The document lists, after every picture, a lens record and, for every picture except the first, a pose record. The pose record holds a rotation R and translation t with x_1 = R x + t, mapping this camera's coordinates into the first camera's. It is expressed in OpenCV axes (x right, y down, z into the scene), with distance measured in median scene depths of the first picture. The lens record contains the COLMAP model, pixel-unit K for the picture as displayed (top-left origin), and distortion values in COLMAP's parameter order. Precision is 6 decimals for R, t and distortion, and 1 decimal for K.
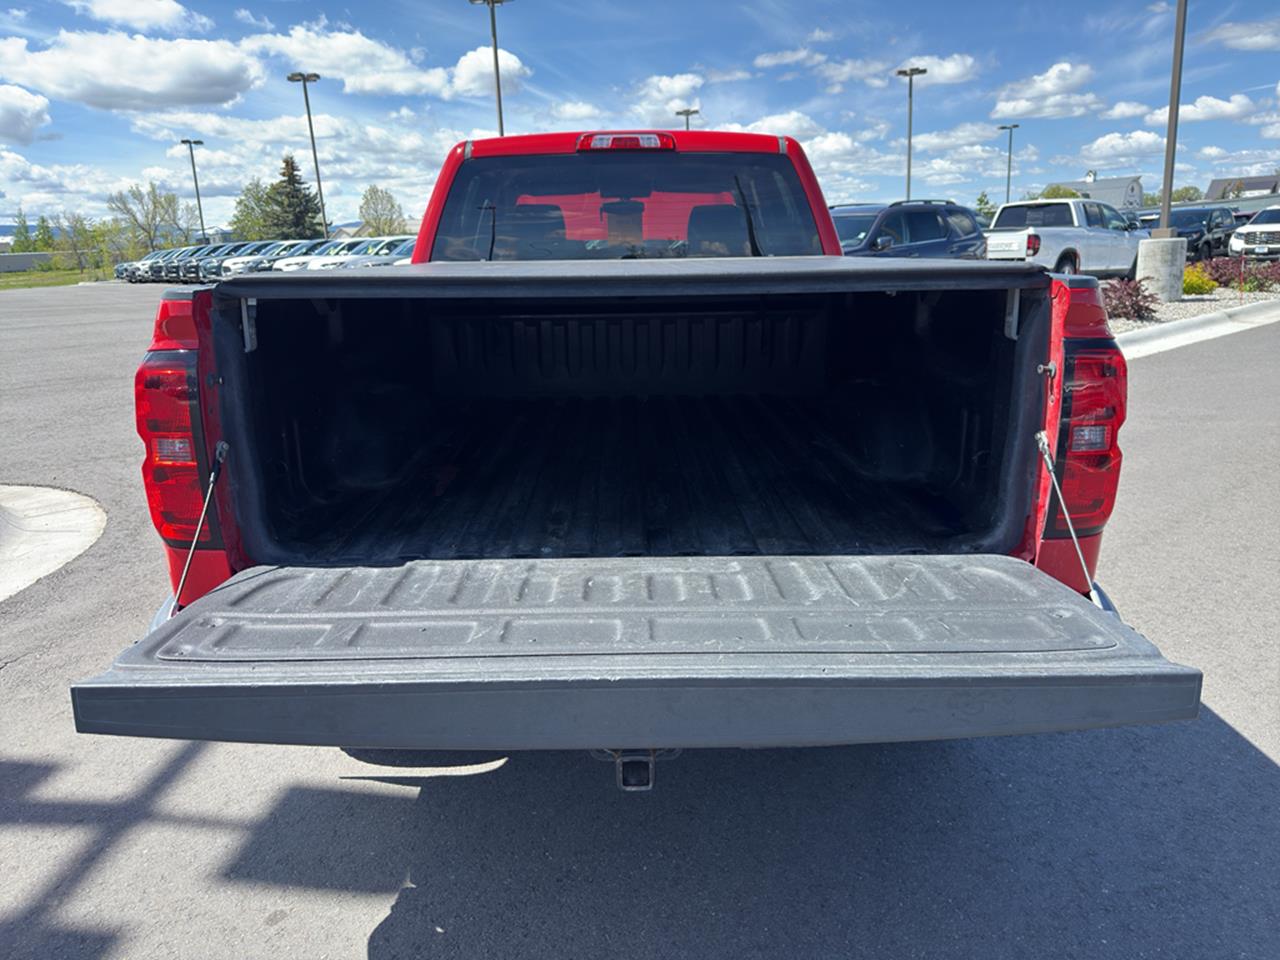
lens RADIAL K [[942.0, 0, 619.0], [0, 942.0, 468.3], [0, 0, 1]] dist [0.000902, -0.002534]
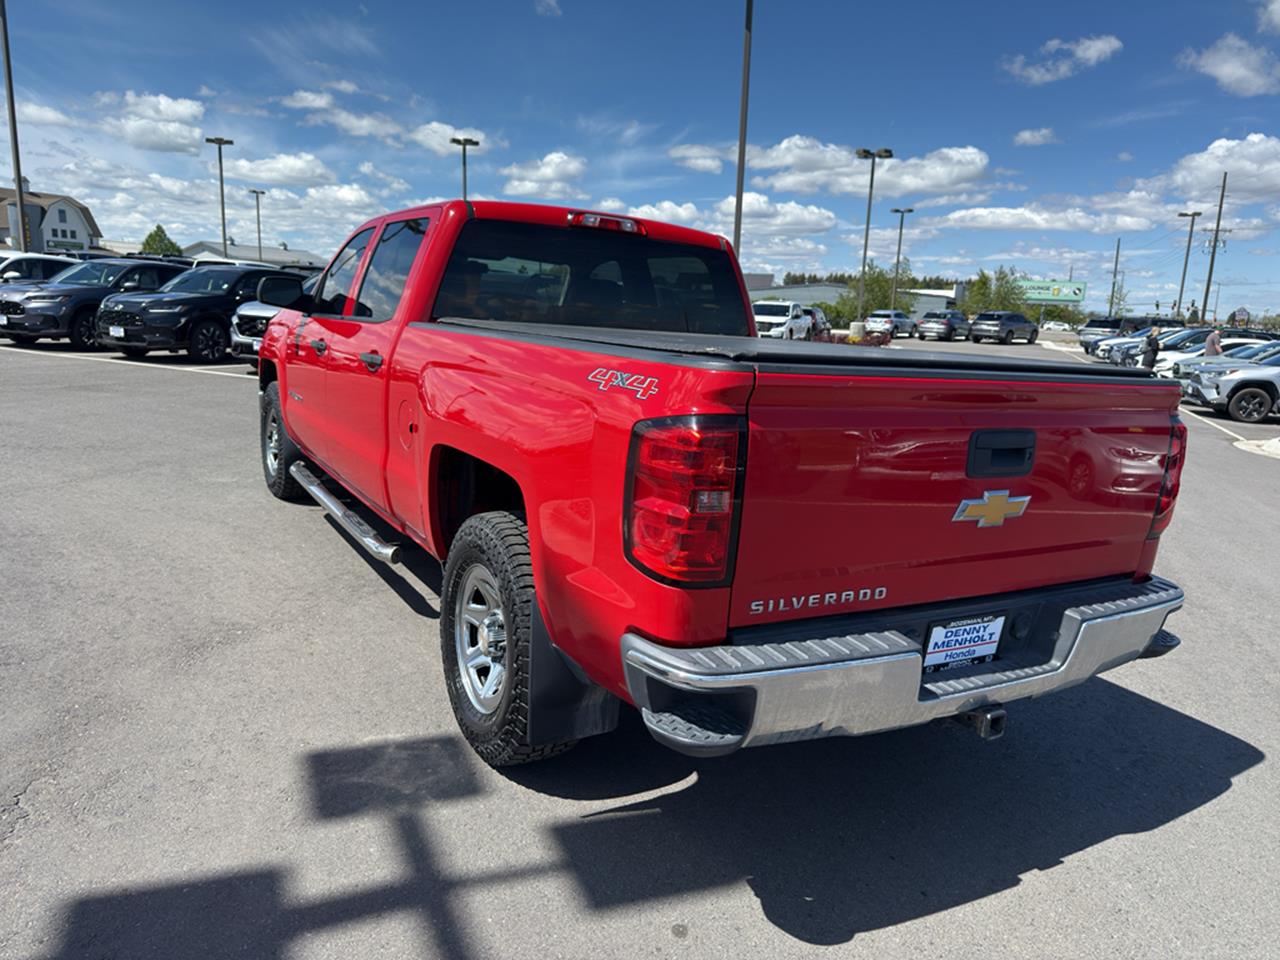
lens RADIAL K [[981.4, 0, 607.0], [0, 981.4, 489.0], [0, 0, 1]] dist [0.016794, -0.038804]
pose [[0.846641, -0.017260, 0.531884, -0.206244], [0.037473, 0.998926, -0.027233, -0.000632], [-0.530843, 0.042988, 0.846379, 0.011053]]
